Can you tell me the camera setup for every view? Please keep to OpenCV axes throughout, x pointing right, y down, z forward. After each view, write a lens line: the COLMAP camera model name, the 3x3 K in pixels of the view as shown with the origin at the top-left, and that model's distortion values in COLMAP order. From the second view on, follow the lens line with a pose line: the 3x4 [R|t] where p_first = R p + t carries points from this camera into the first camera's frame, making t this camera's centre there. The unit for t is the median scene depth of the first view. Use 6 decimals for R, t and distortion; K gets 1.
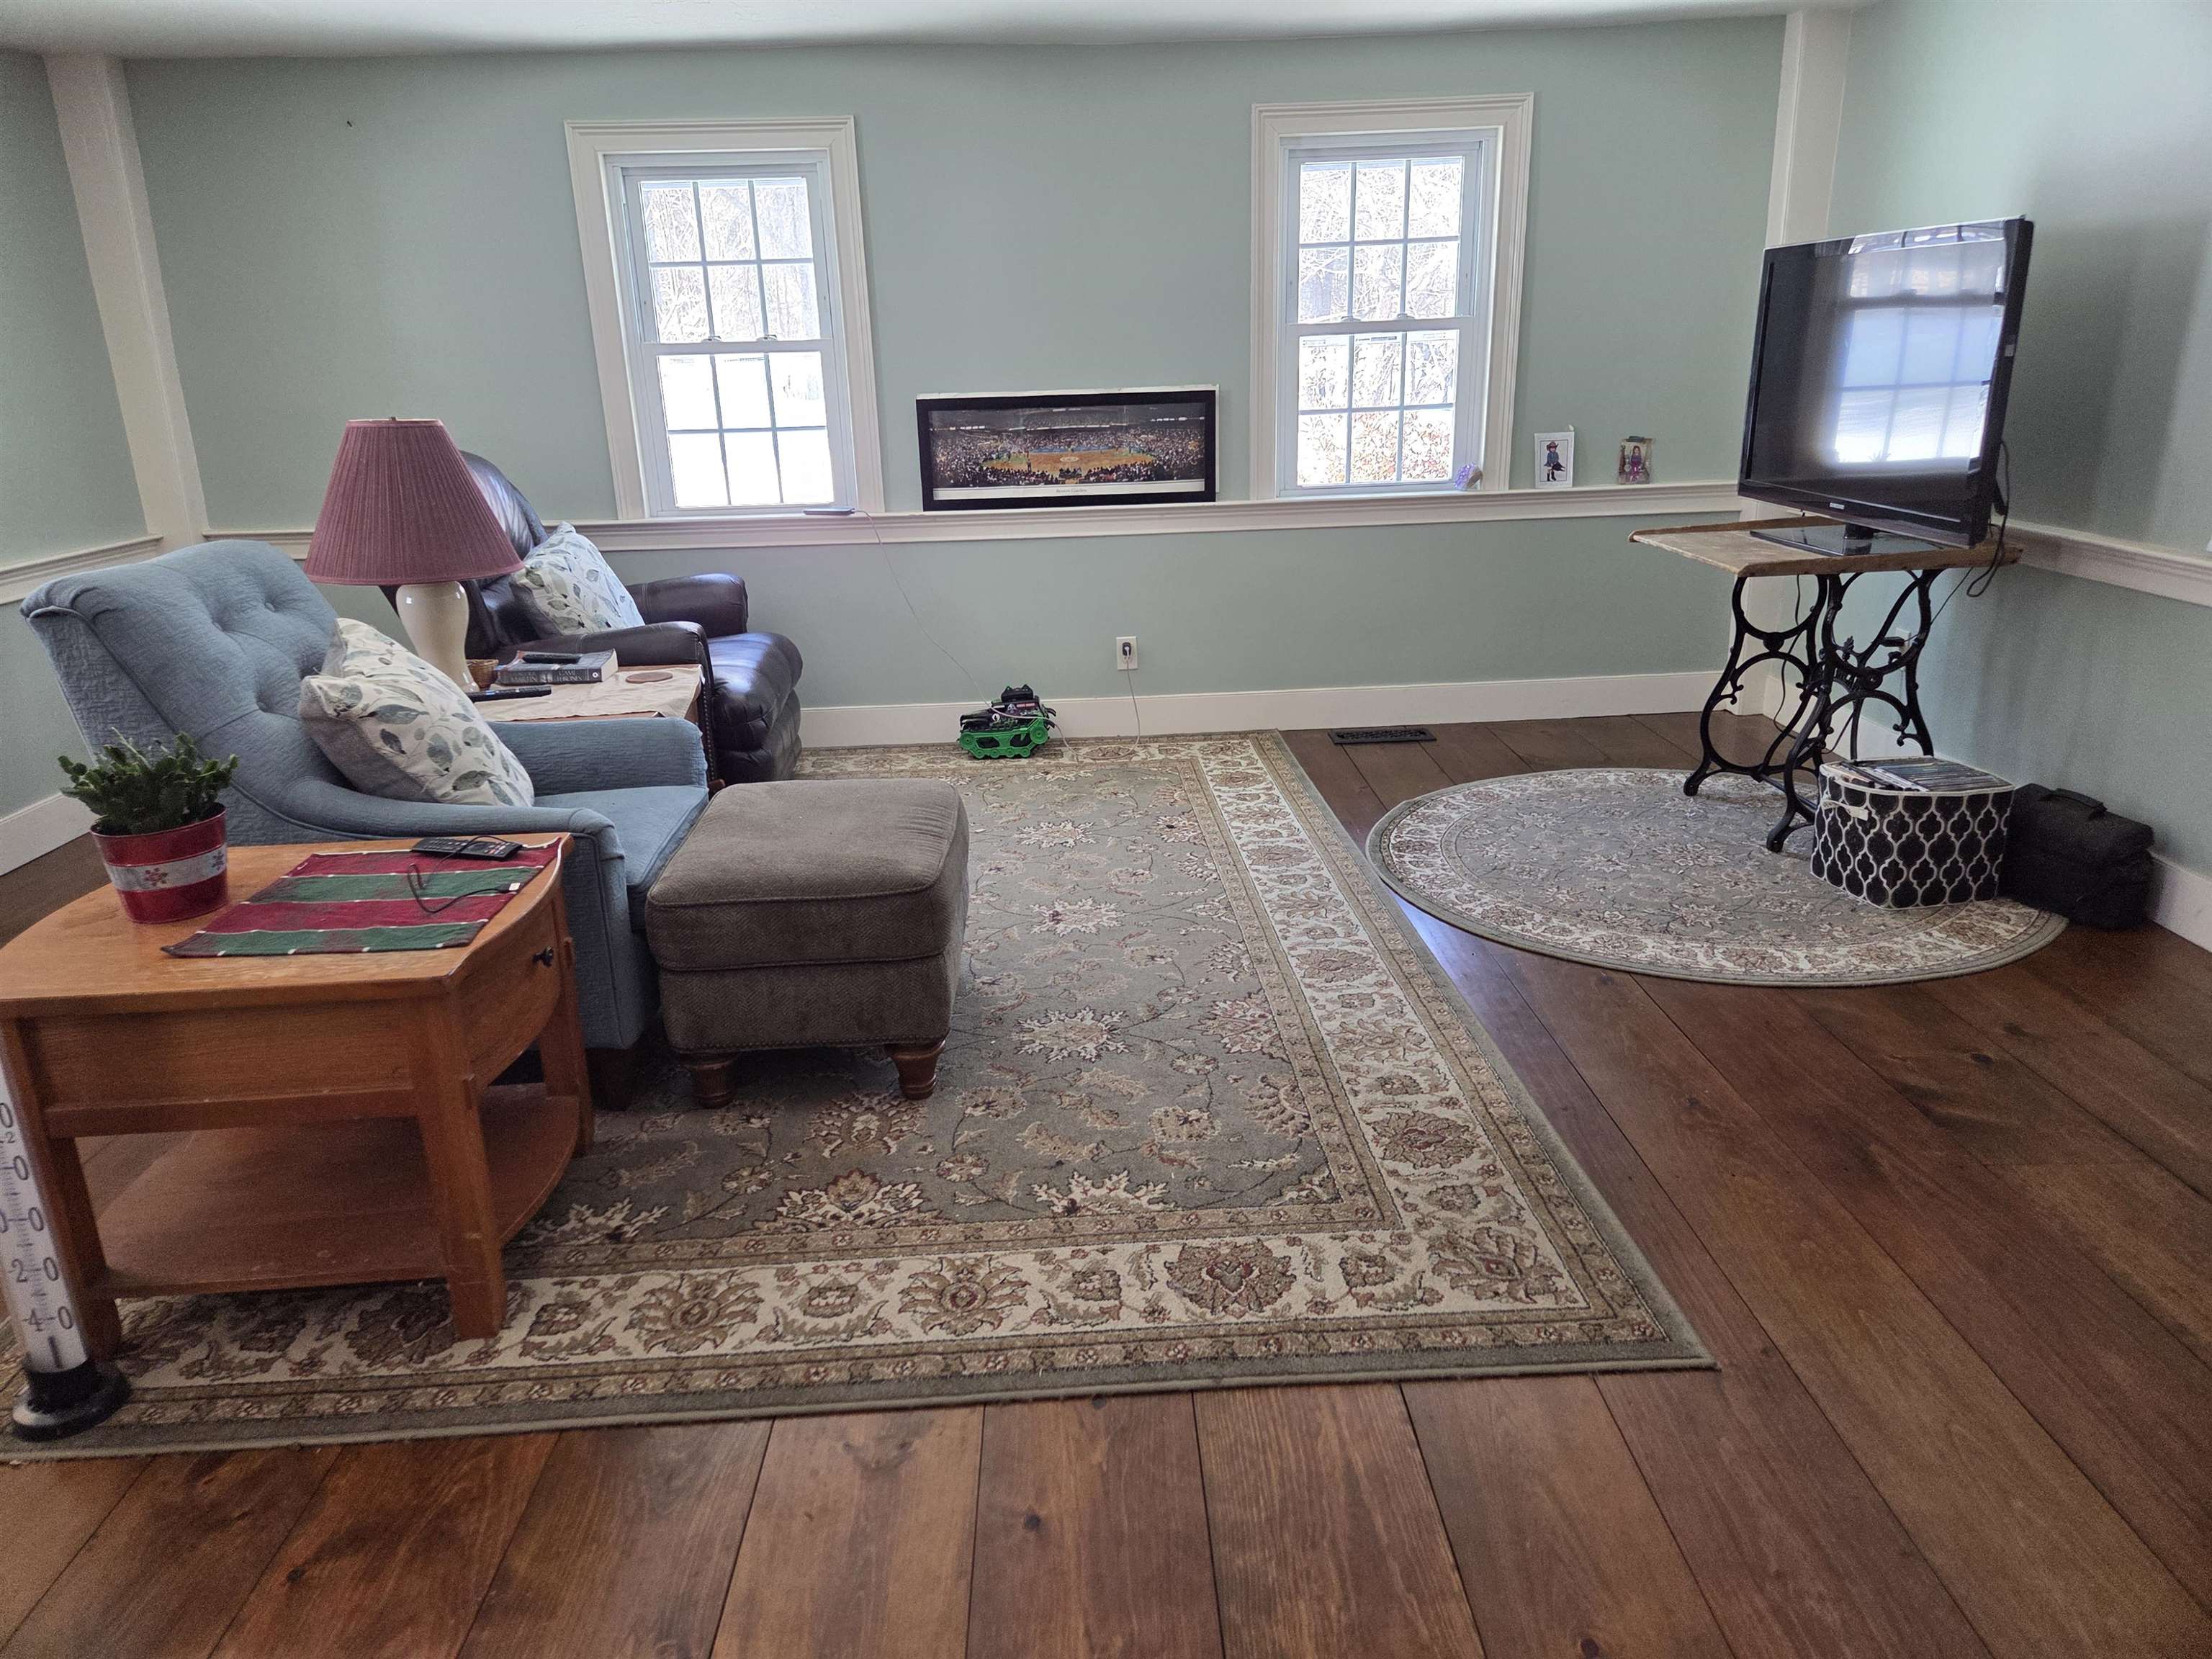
lens RADIAL K [[1482.9, 0, 1105.4], [0, 1482.9, 821.3], [0, 0, 1]] dist [0.086778, -0.052114]
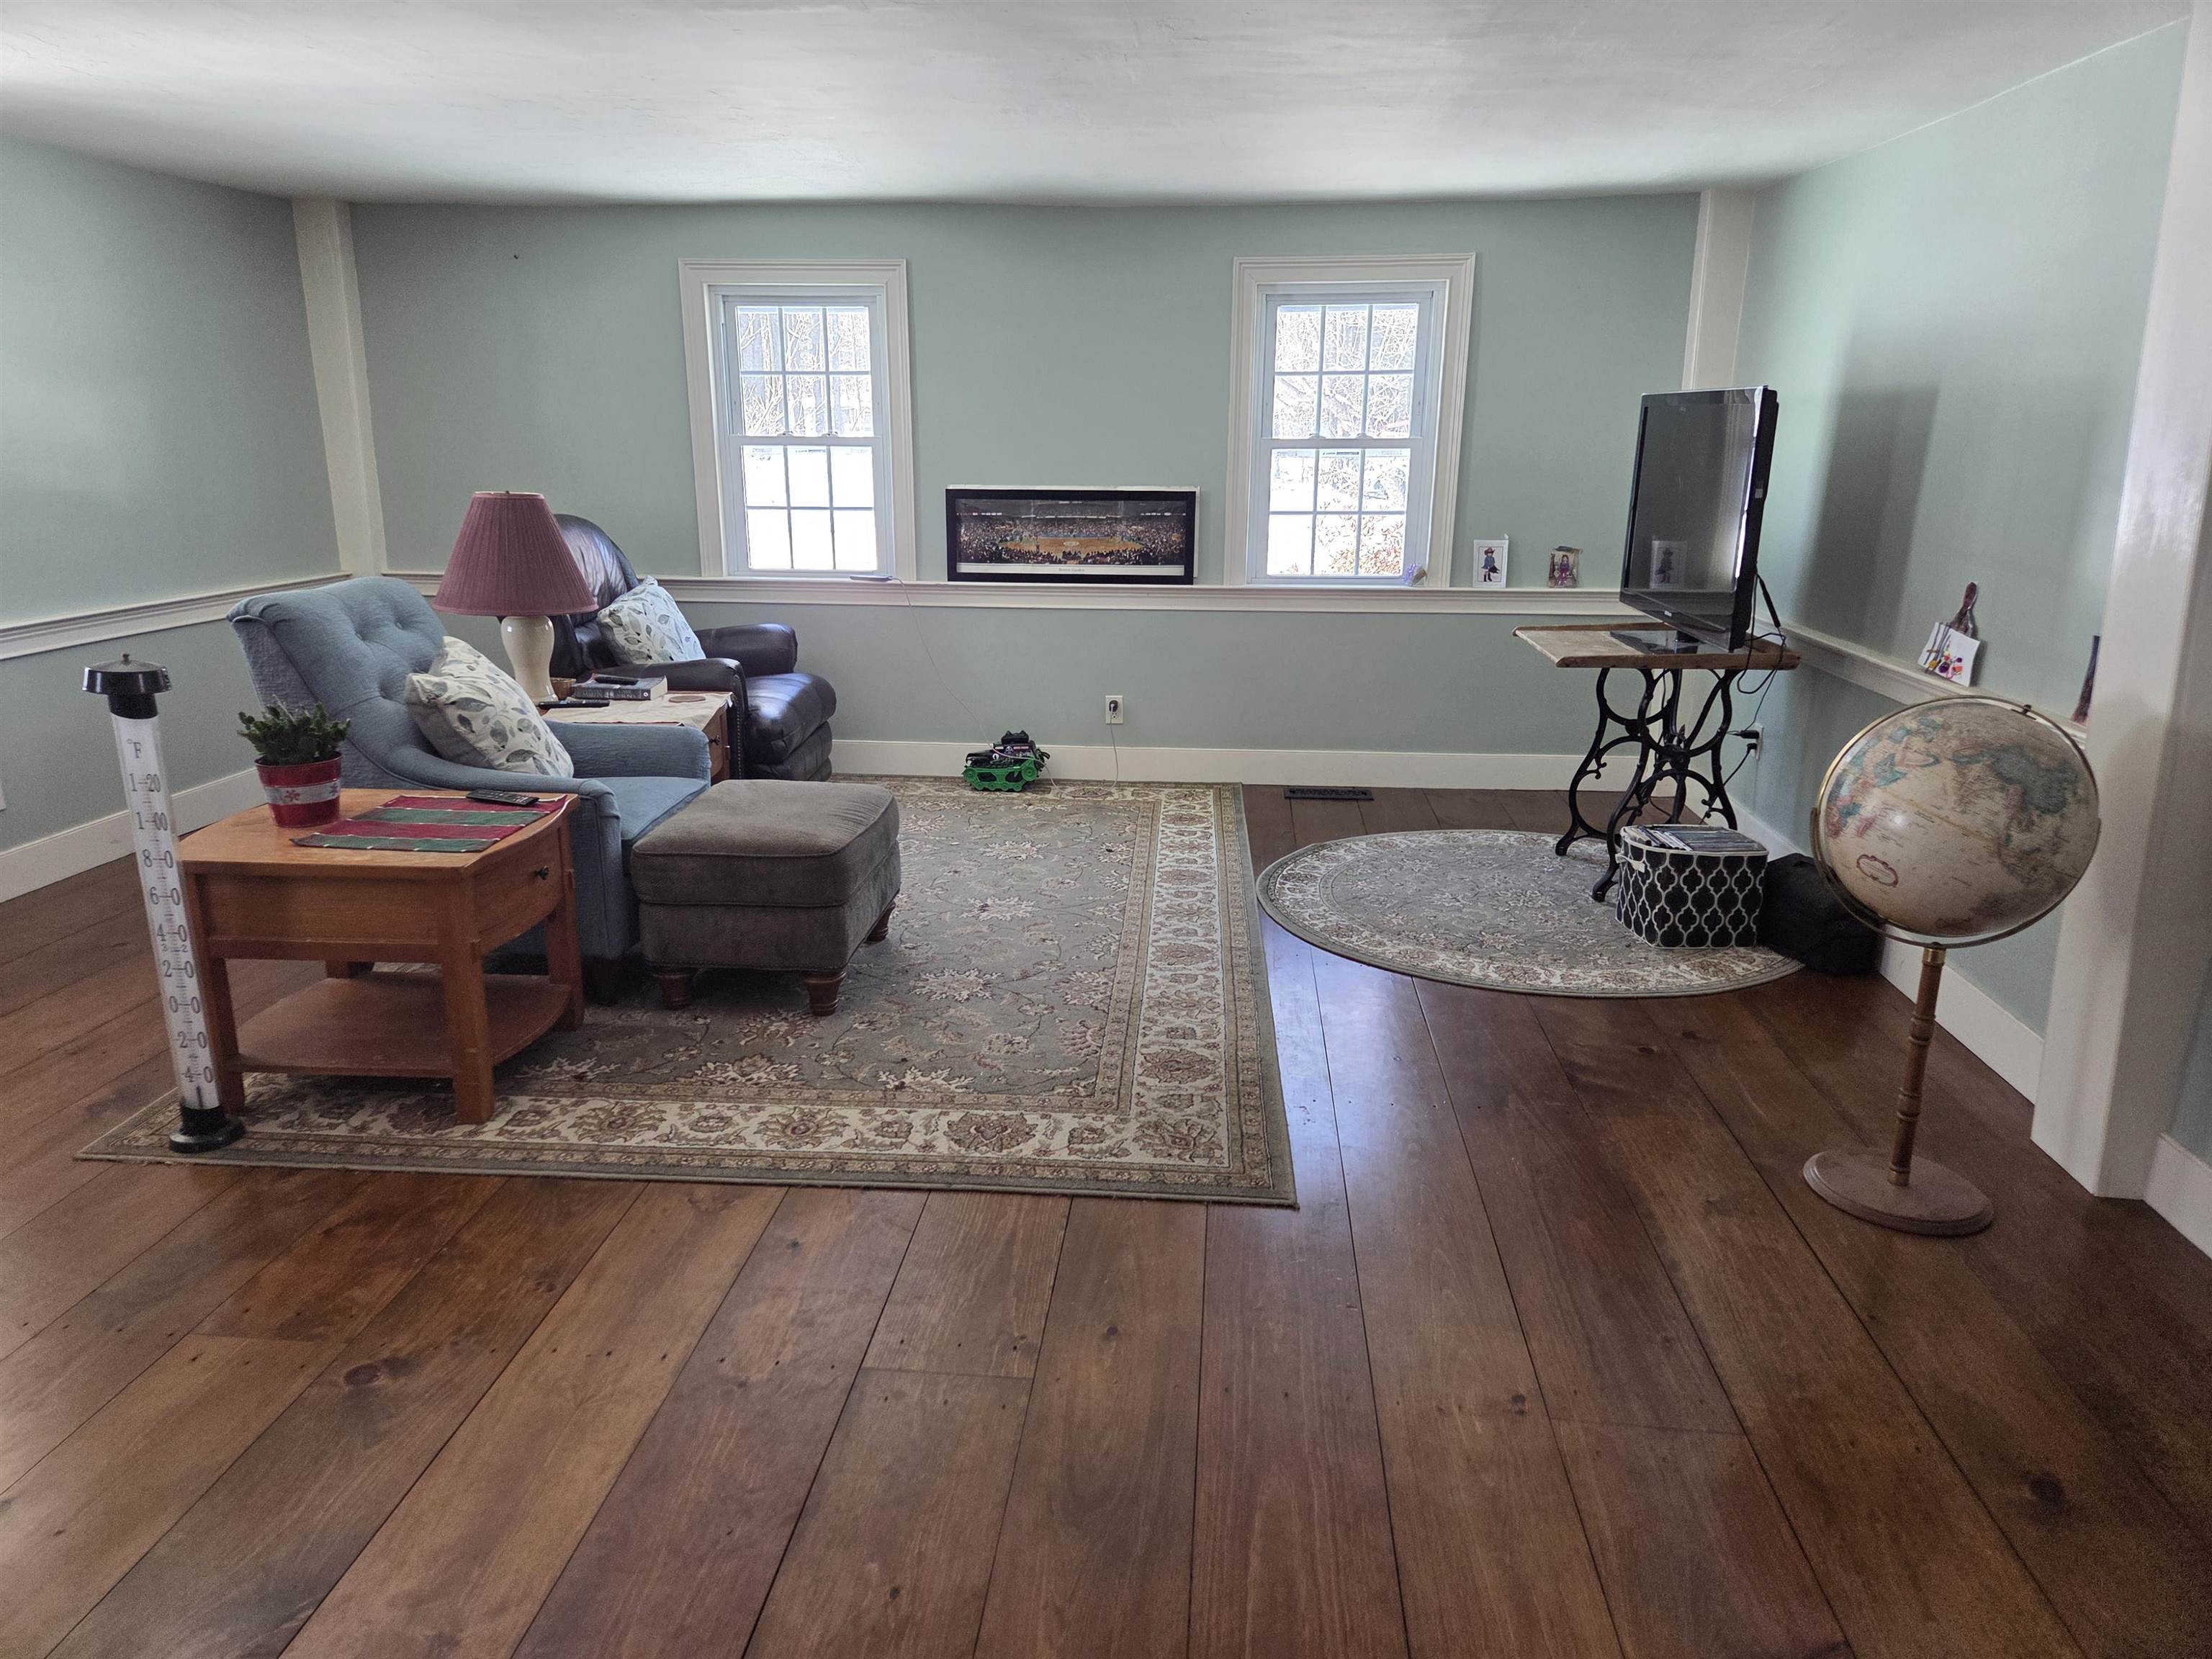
lens RADIAL K [[1500.9, 0, 1098.0], [0, 1500.9, 850.8], [0, 0, 1]] dist [0.075135, -0.002995]
pose [[0.991607, 0.067123, -0.110499, 0.206489], [-0.070761, 0.997062, -0.029333, 0.049054], [0.108205, 0.036905, 0.993443, -0.254553]]
